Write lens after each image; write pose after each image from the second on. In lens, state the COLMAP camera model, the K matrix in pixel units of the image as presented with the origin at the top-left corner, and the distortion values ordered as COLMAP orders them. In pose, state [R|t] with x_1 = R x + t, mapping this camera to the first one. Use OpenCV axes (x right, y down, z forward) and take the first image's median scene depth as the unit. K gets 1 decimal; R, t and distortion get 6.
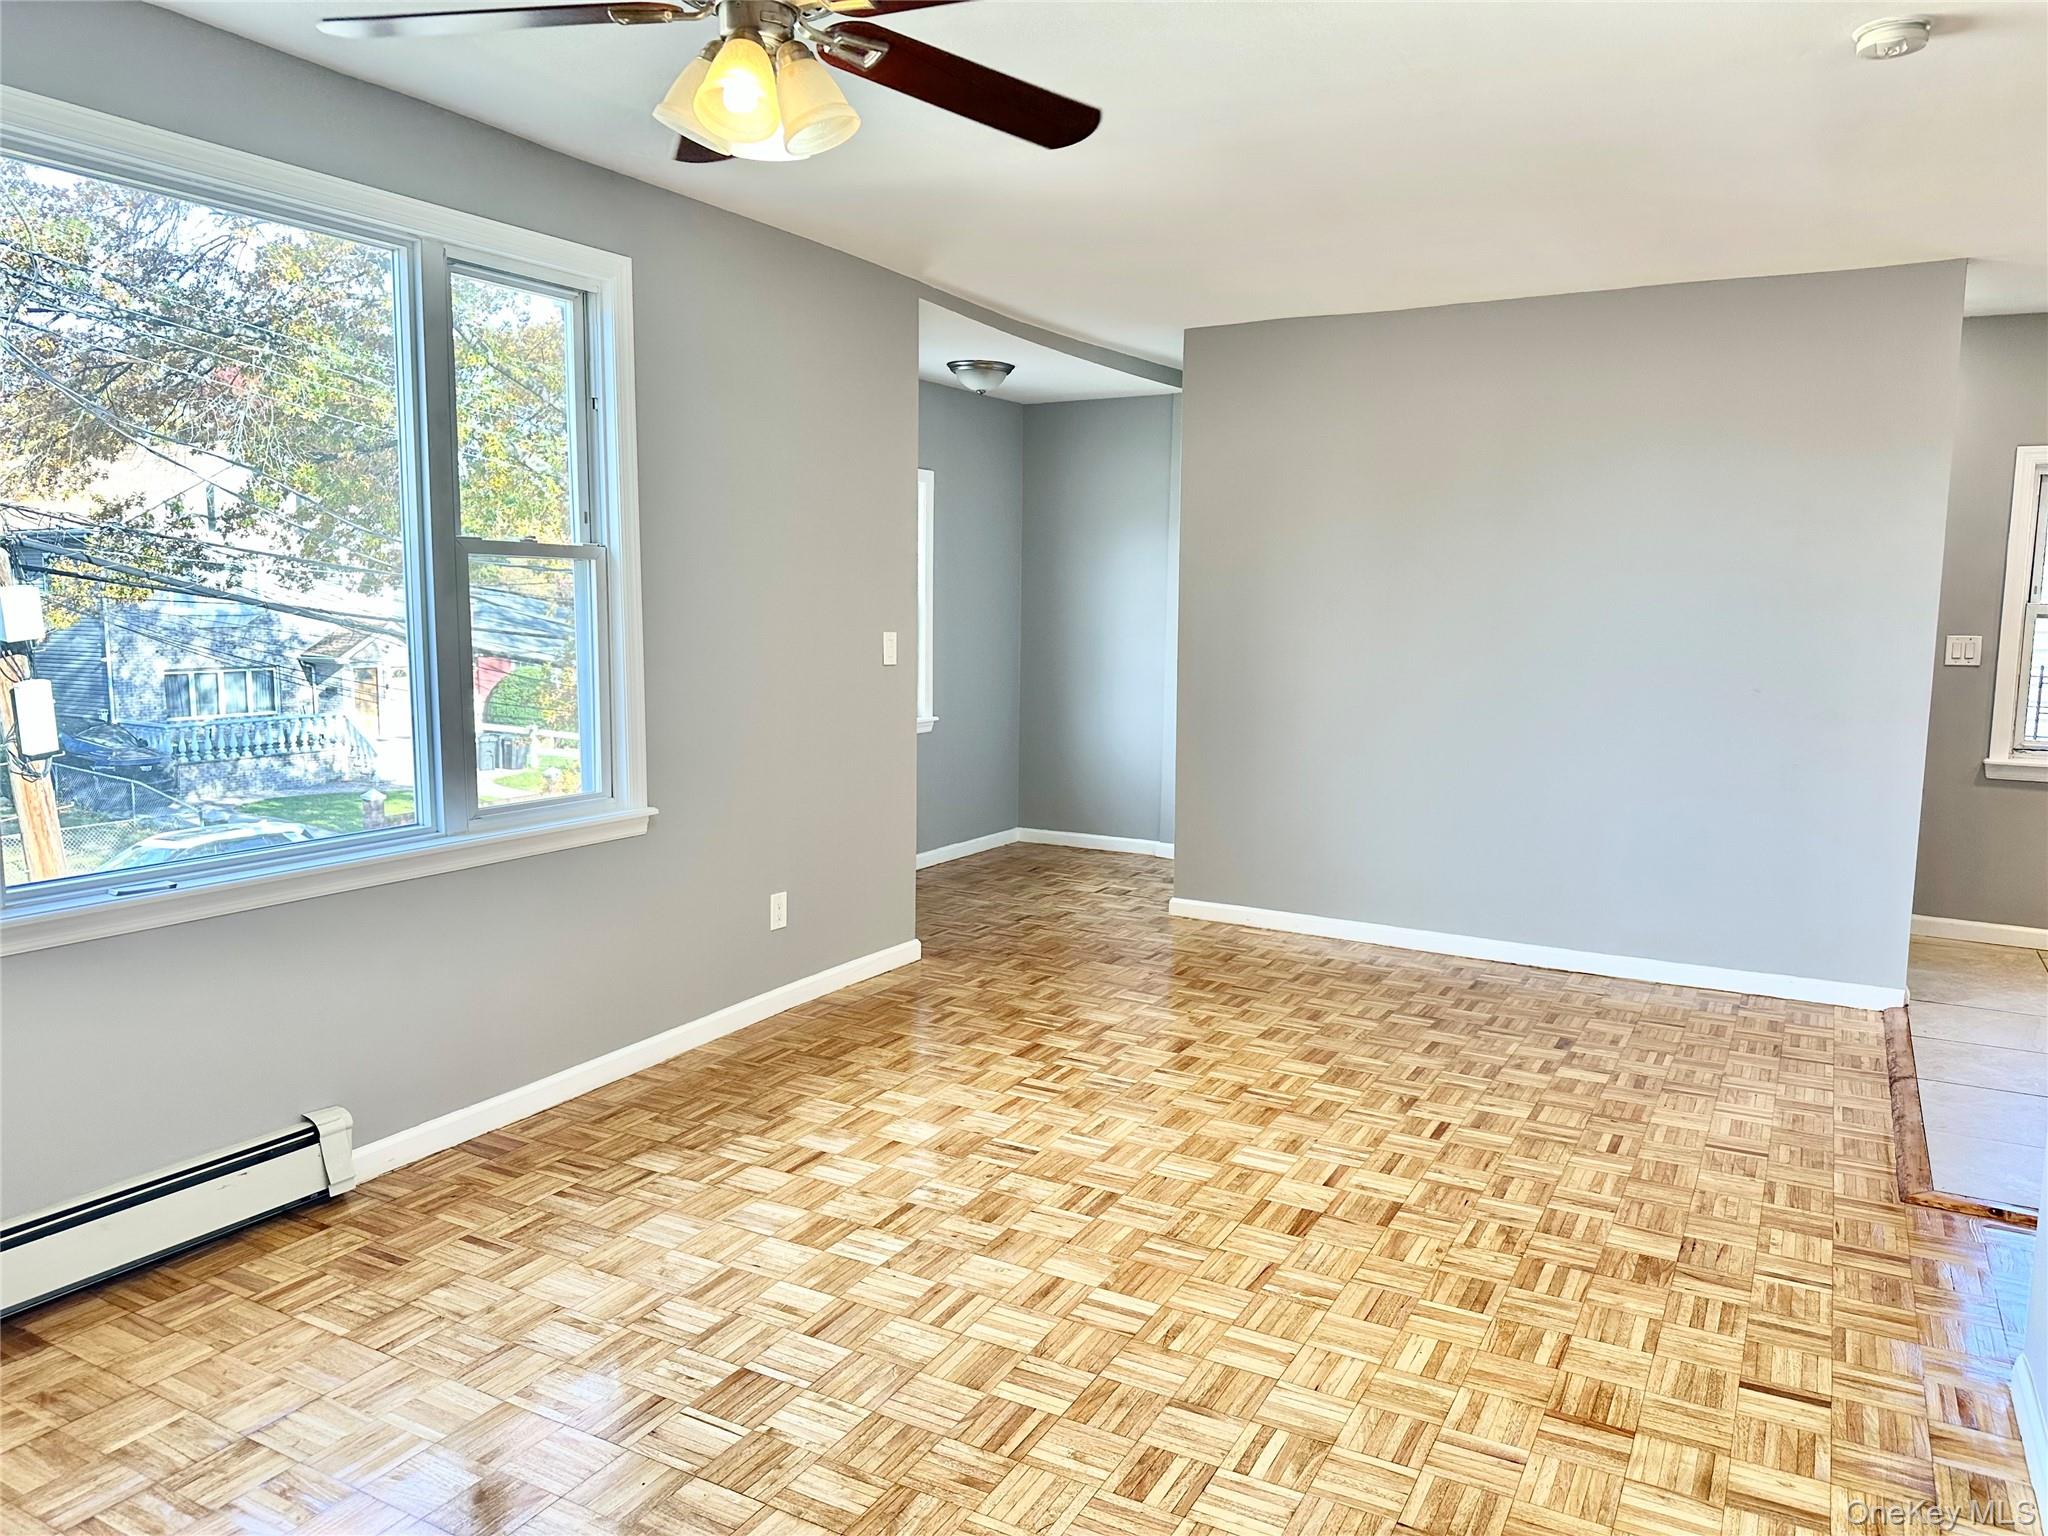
lens RADIAL K [[1438.9, 0, 1031.7], [0, 1438.9, 772.6], [0, 0, 1]] dist [0.118619, -0.239378]
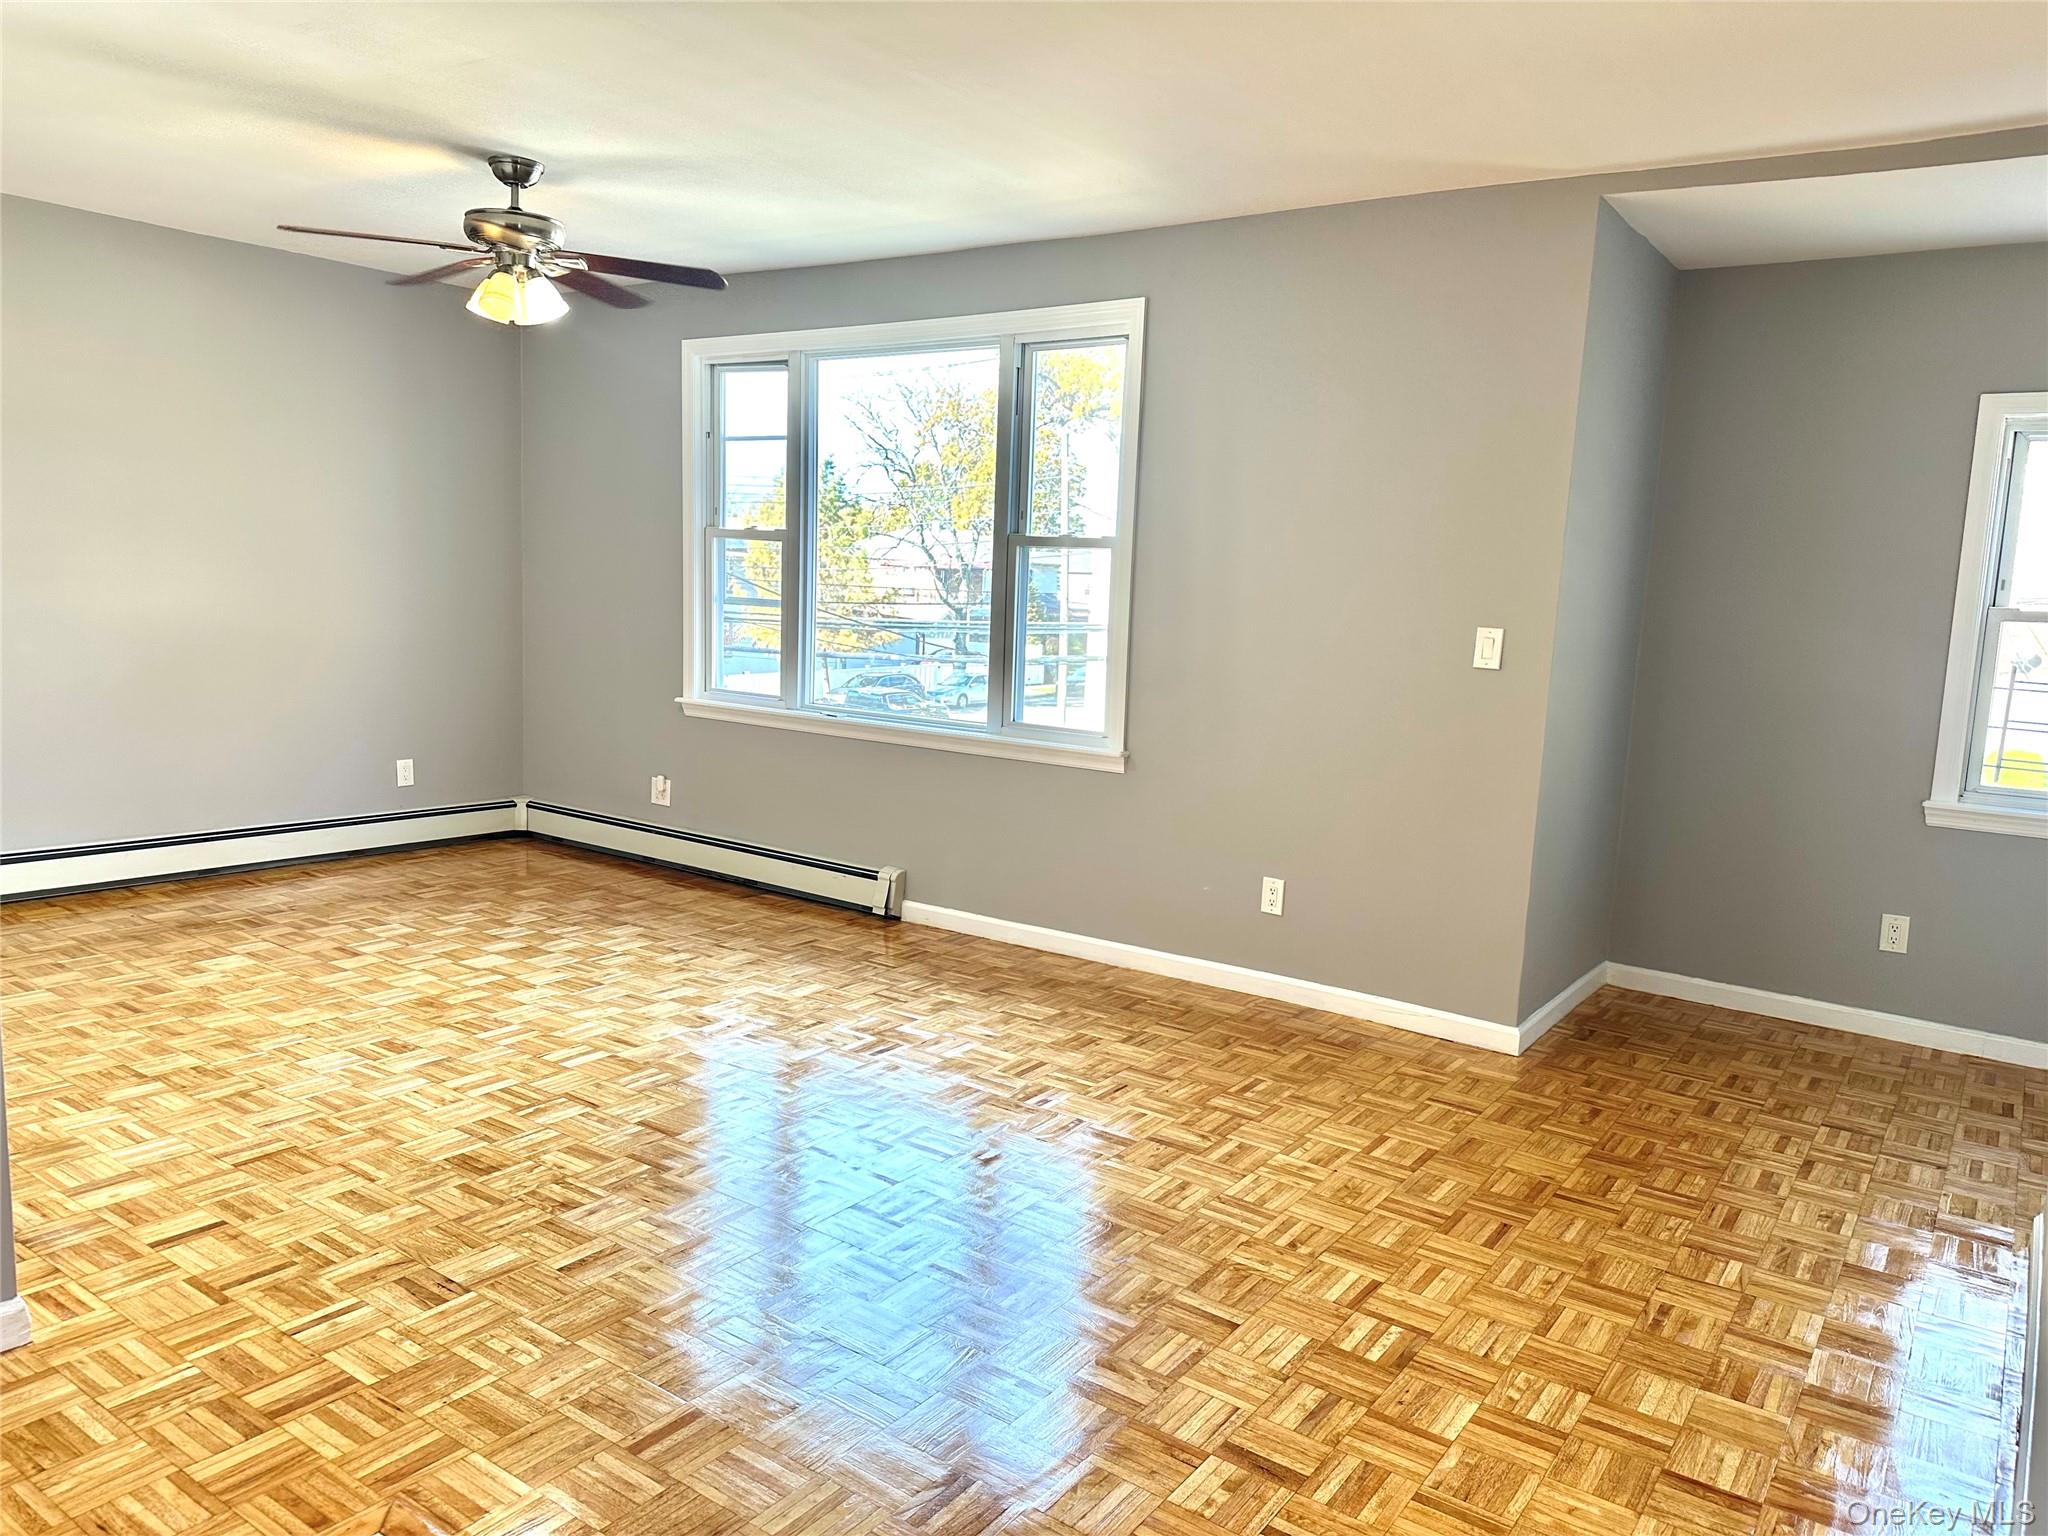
lens RADIAL K [[1438.9, 0, 1031.7], [0, 1438.9, 772.6], [0, 0, 1]] dist [0.118619, -0.239378]
pose [[-0.109835, 0.120714, -0.986592, 1.080766], [-0.166281, 0.976377, 0.137976, -0.129179], [0.979942, 0.179207, -0.087168, 1.196668]]
